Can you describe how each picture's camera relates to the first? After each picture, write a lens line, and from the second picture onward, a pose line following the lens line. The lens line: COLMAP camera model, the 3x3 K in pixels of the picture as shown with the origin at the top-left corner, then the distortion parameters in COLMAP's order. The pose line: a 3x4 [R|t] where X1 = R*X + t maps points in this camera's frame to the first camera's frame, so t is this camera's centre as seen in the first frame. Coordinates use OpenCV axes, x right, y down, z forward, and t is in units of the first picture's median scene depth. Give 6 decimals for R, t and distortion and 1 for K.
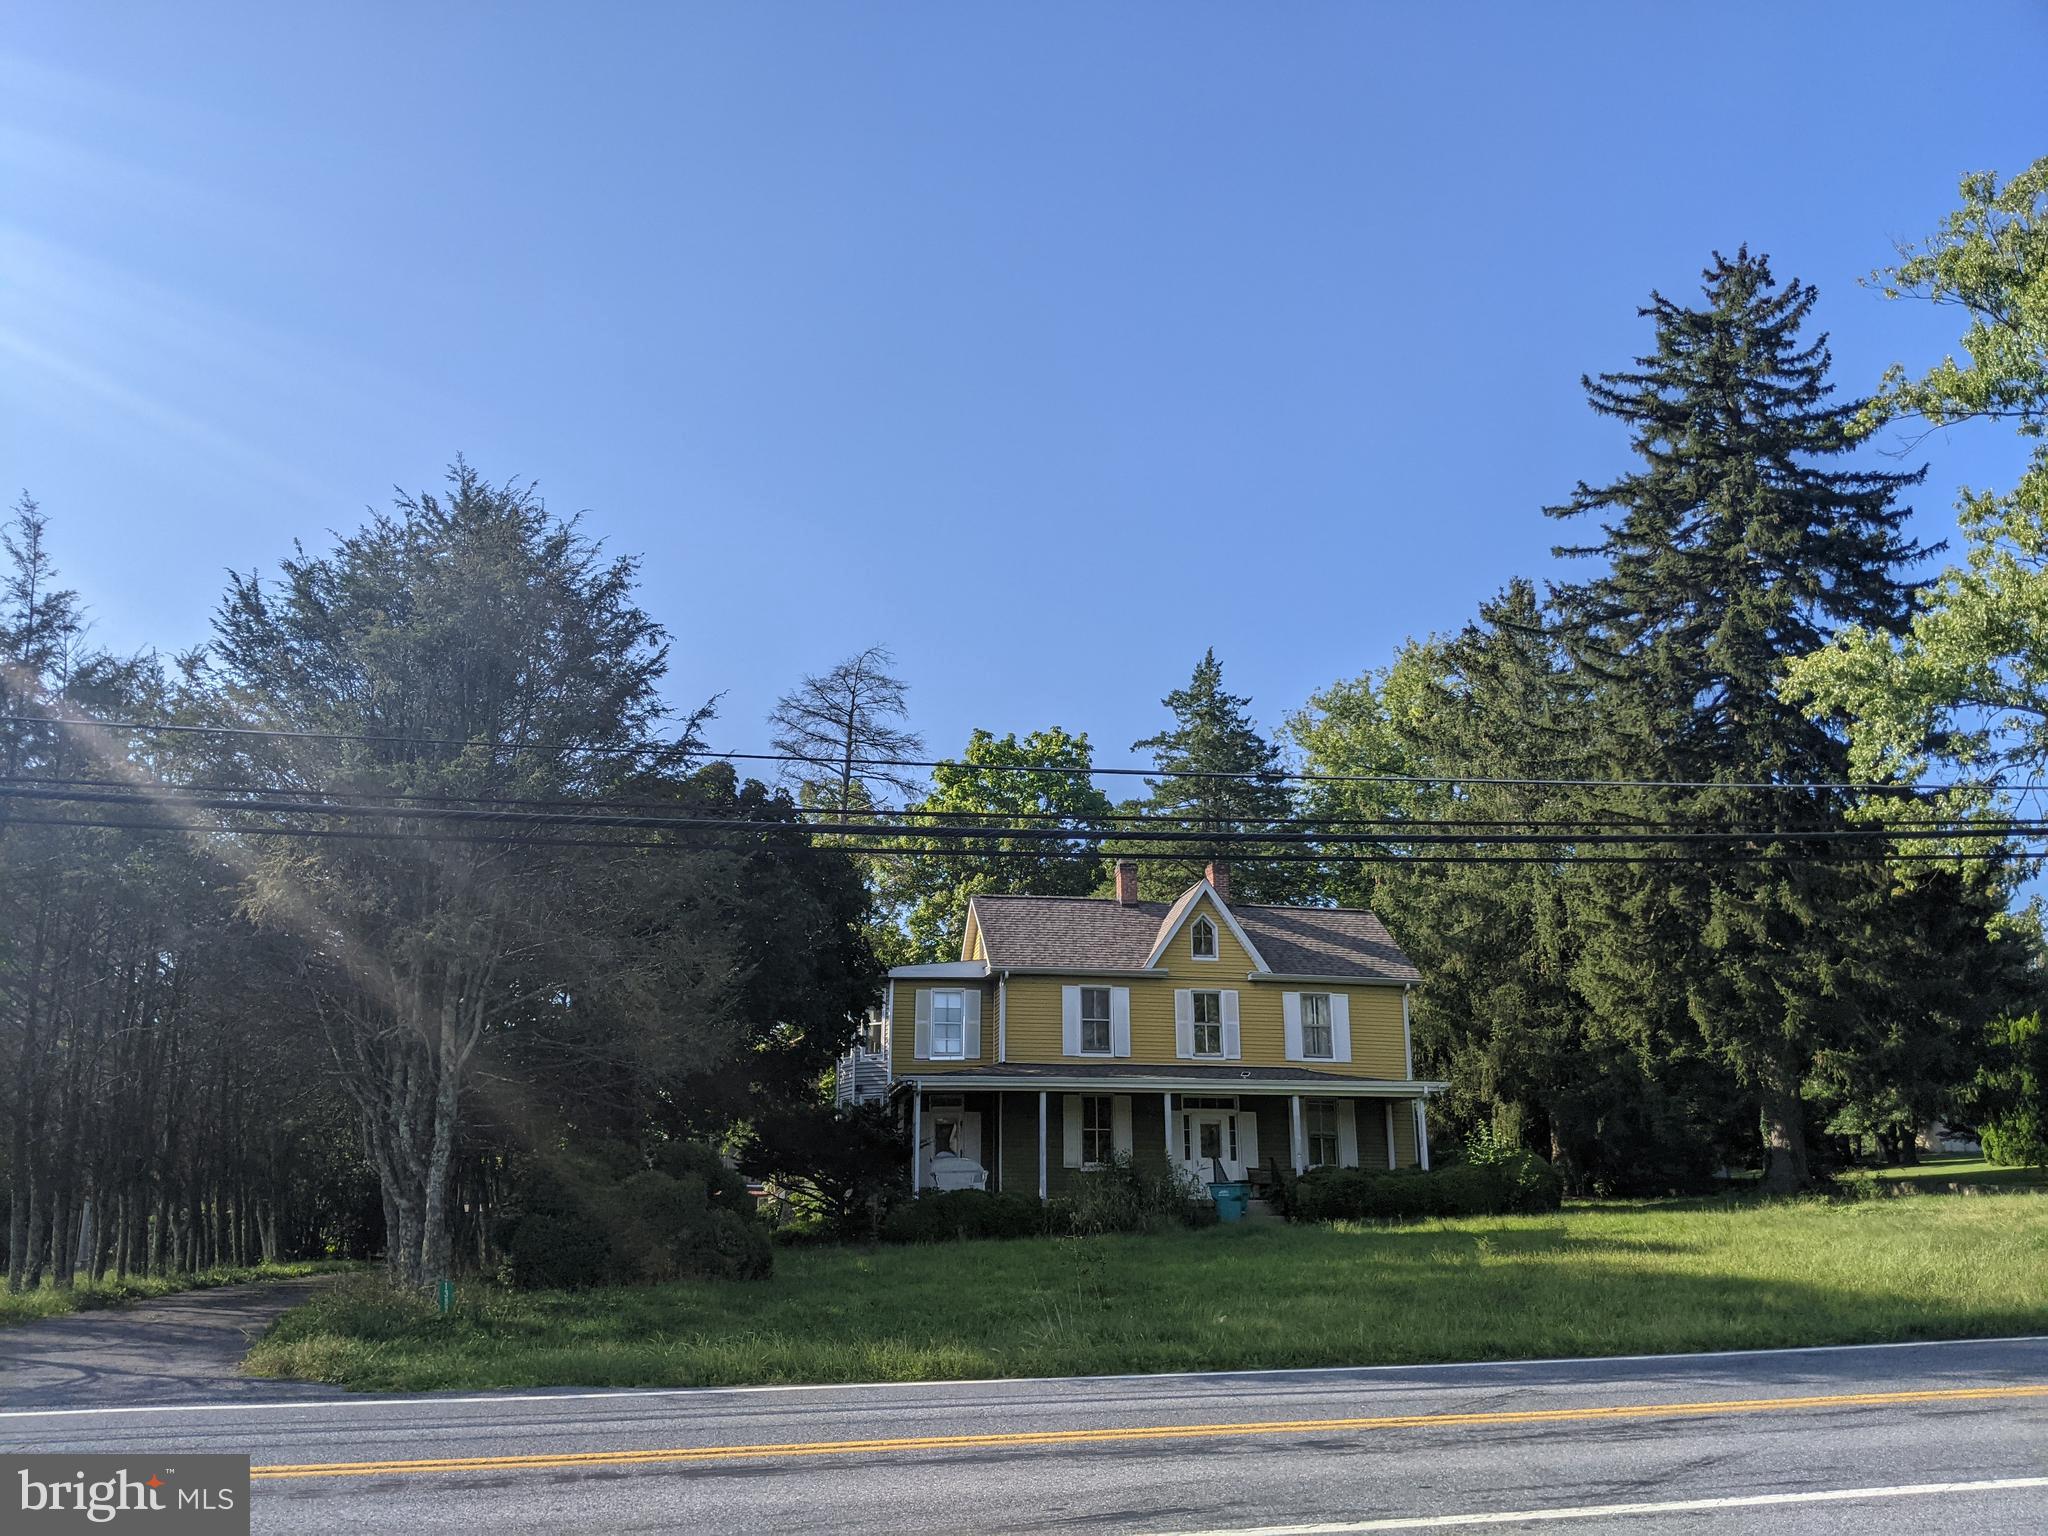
lens RADIAL K [[1587.3, 0, 1020.6], [0, 1587.3, 811.7], [0, 0, 1]] dist [0.145429, -0.260477]
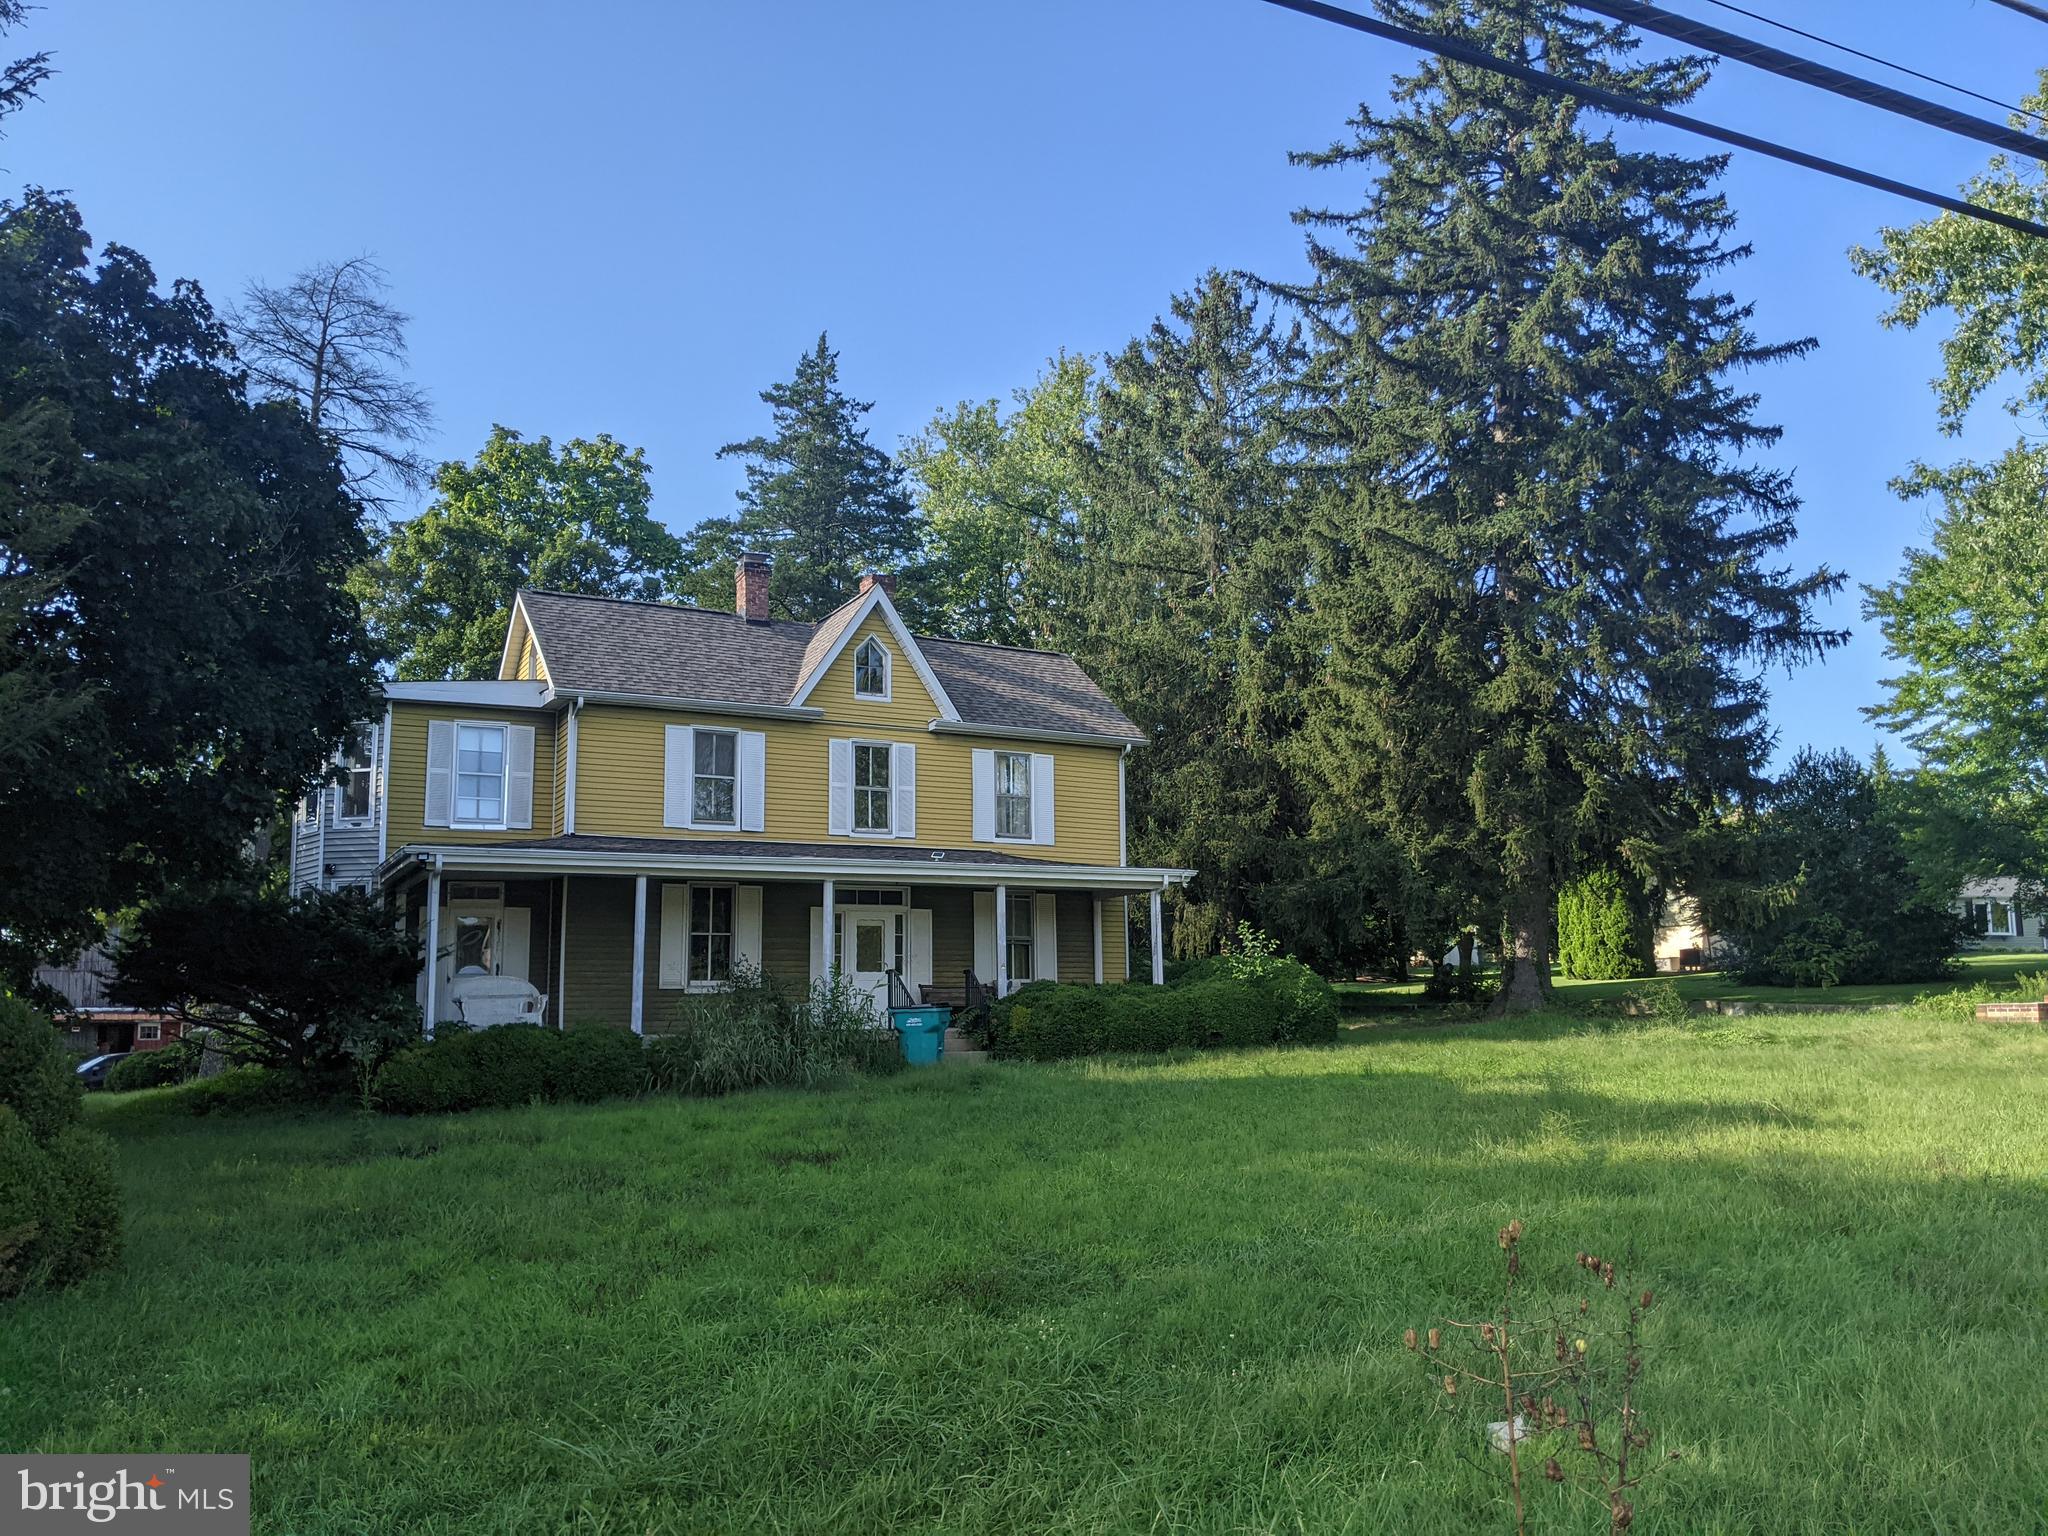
lens RADIAL K [[1587.3, 0, 1020.6], [0, 1587.3, 811.7], [0, 0, 1]] dist [0.145429, -0.260477]
pose [[0.952087, 0.030195, 0.304333, -0.035156], [-0.065776, 0.992043, 0.107347, 0.062483], [-0.298670, -0.122221, 0.946498, 0.305176]]
